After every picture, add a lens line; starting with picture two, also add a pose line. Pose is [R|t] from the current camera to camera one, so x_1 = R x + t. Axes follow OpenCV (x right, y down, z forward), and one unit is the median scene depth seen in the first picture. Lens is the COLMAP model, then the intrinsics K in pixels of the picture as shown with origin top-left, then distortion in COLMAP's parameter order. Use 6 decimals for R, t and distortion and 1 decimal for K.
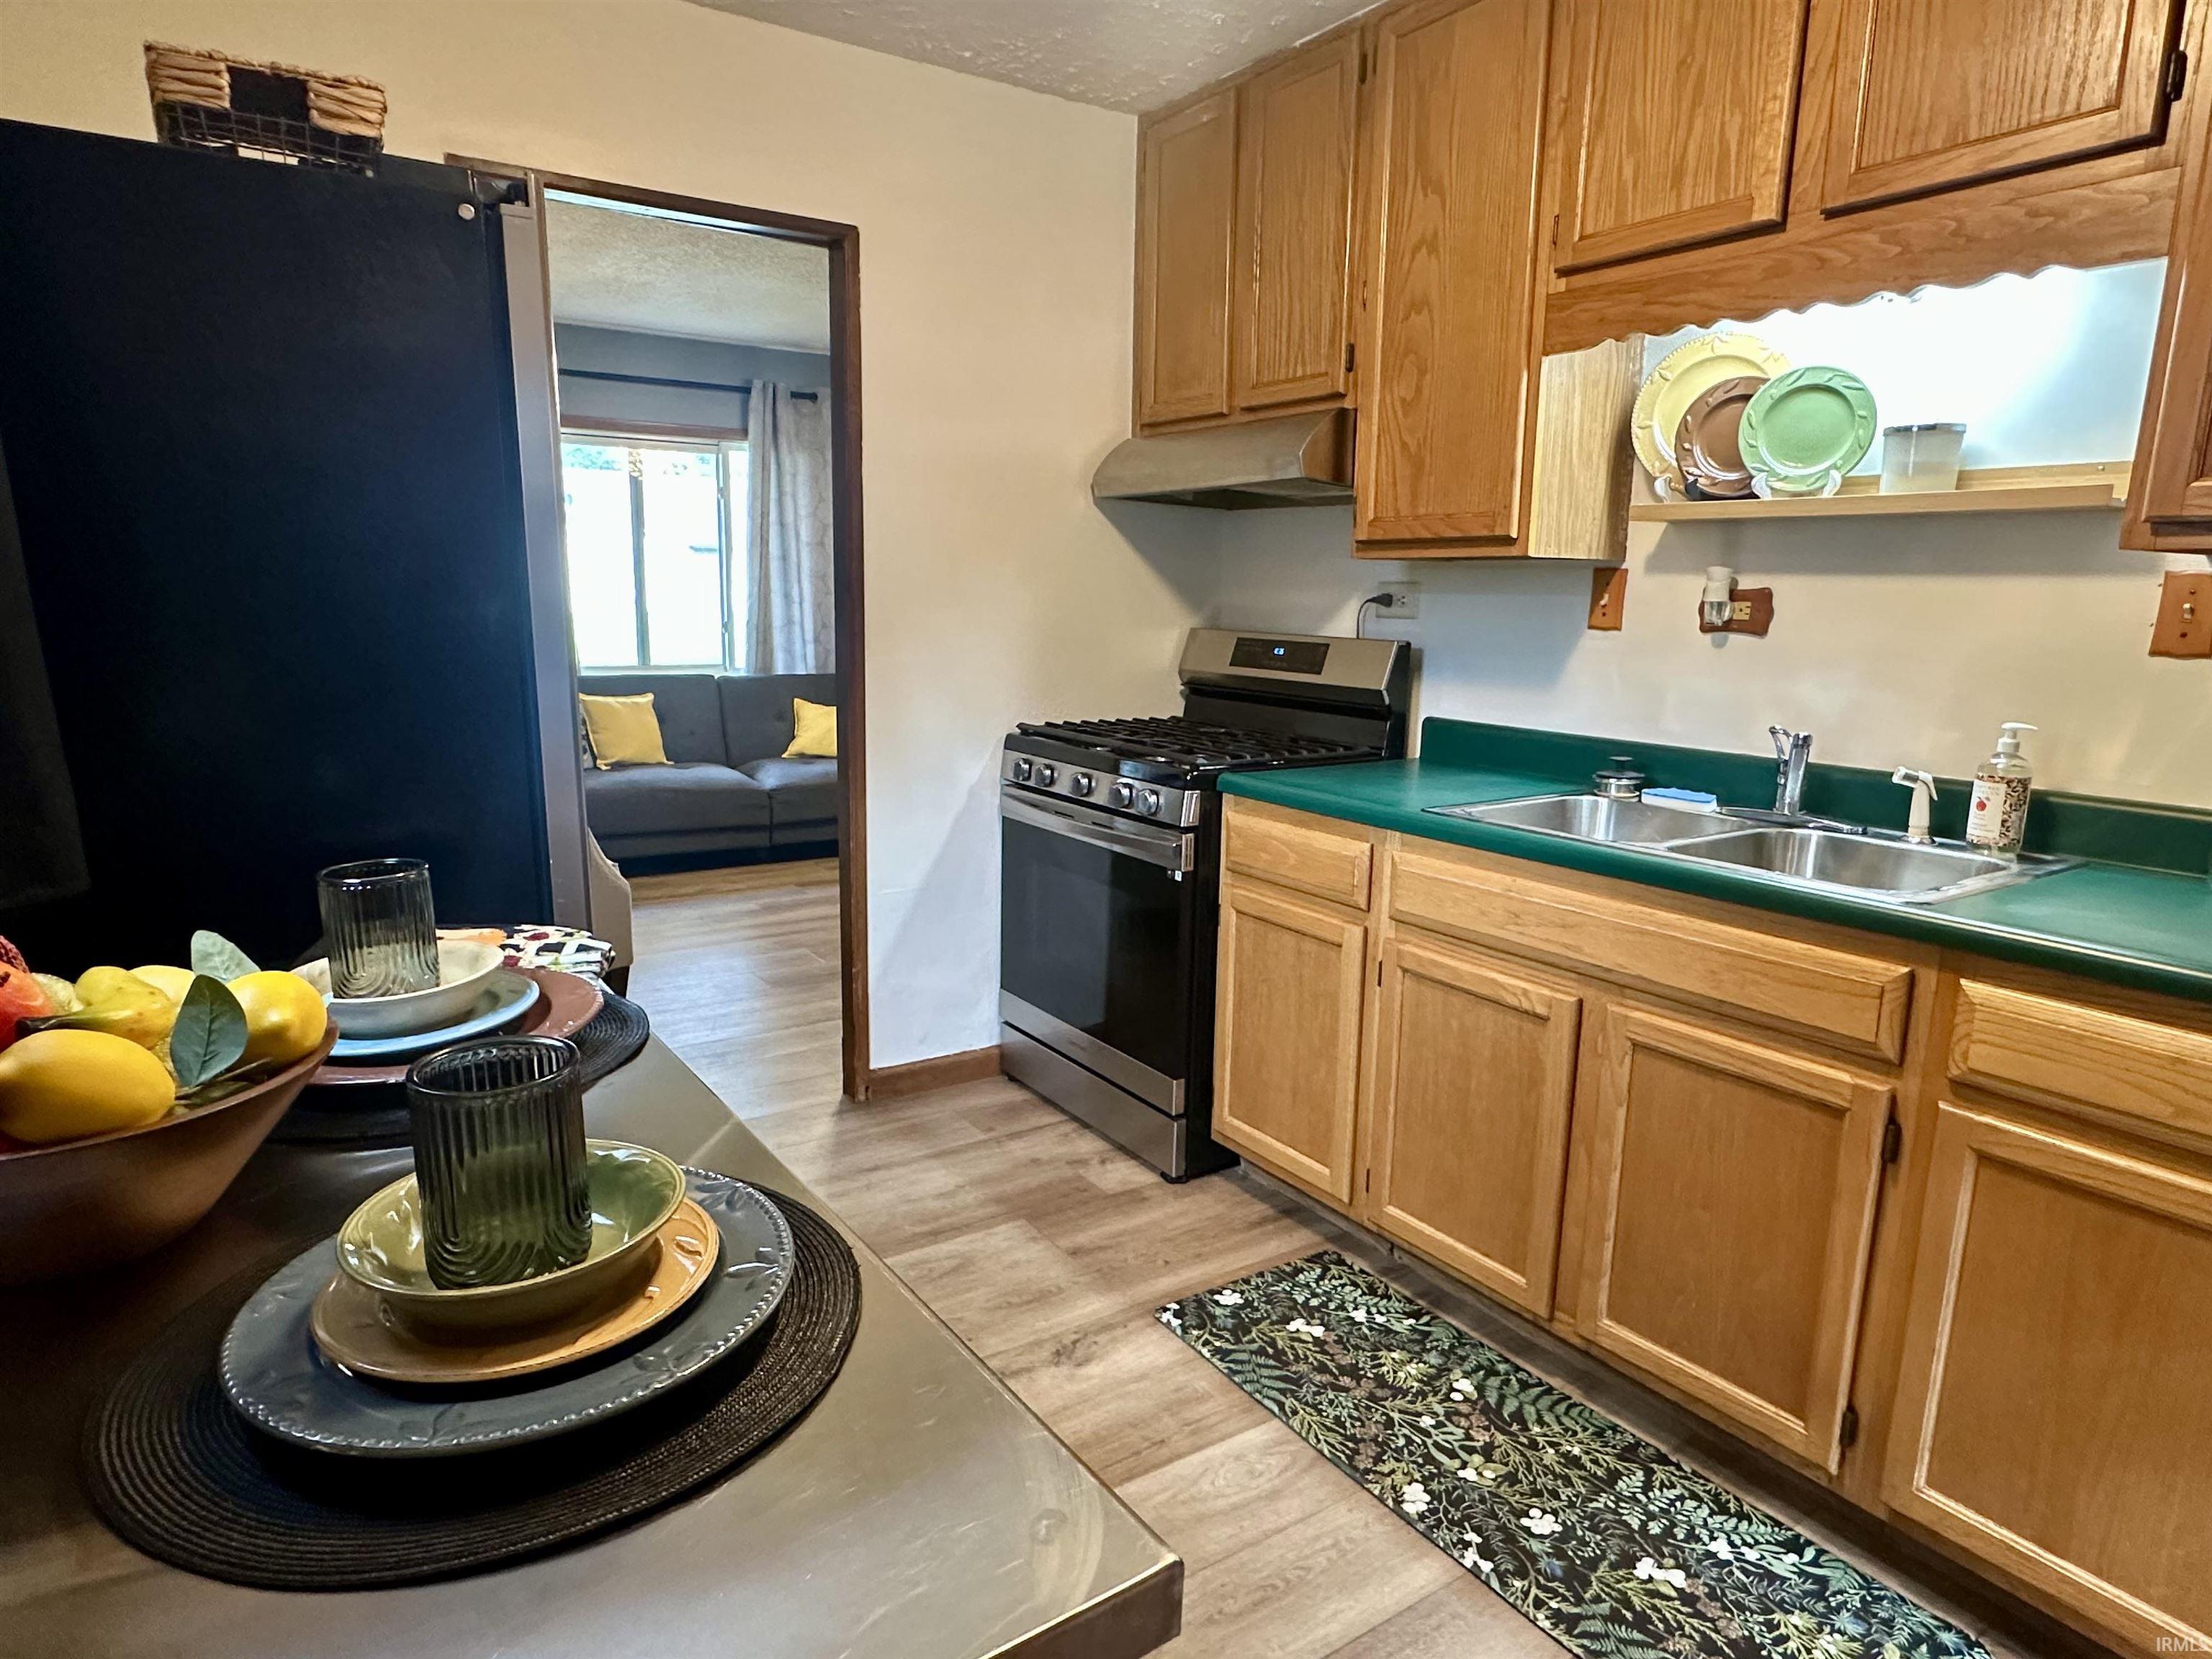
lens RADIAL K [[1293.5, 0, 1103.1], [0, 1293.5, 842.3], [0, 0, 1]] dist [-0.000661, 0.000912]
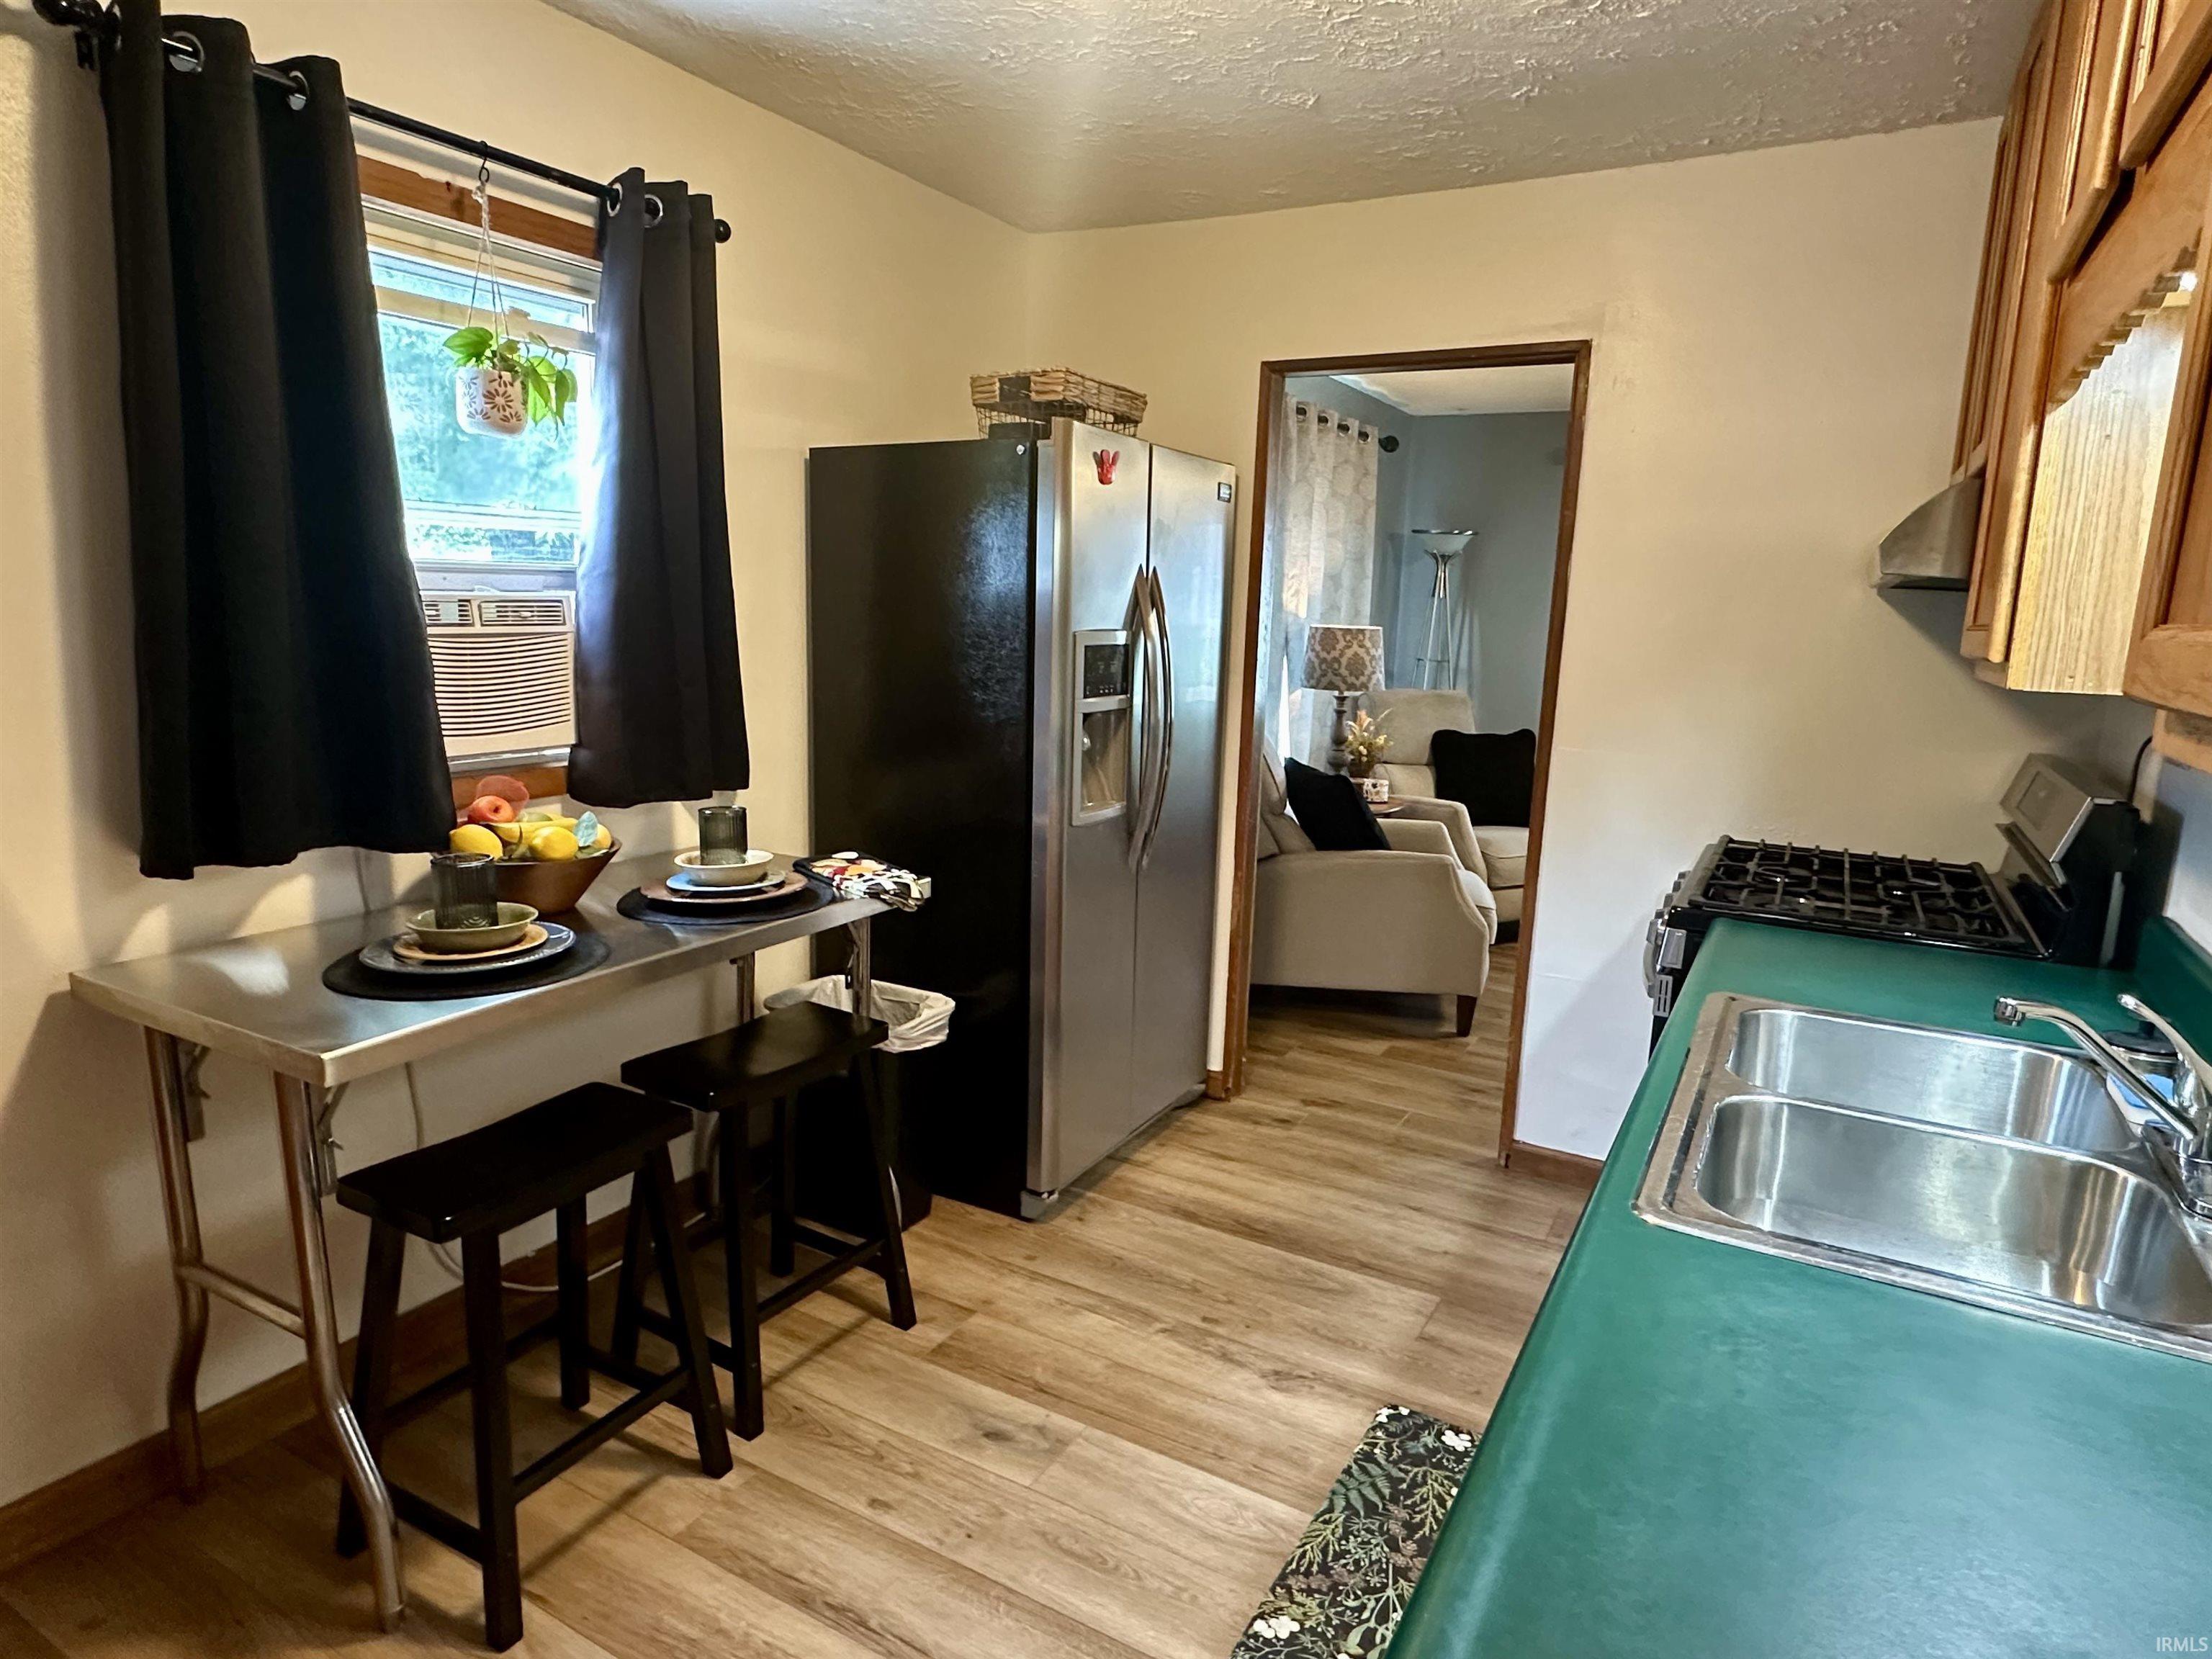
lens RADIAL K [[1293.5, 0, 1107.6], [0, 1293.5, 836.0], [0, 0, 1]] dist [-0.000661, 0.000912]
pose [[0.448828, 0.165004, -0.878252, 0.808535], [-0.205161, 0.975580, 0.078443, -0.114121], [0.869749, 0.144975, 0.471720, 0.281663]]
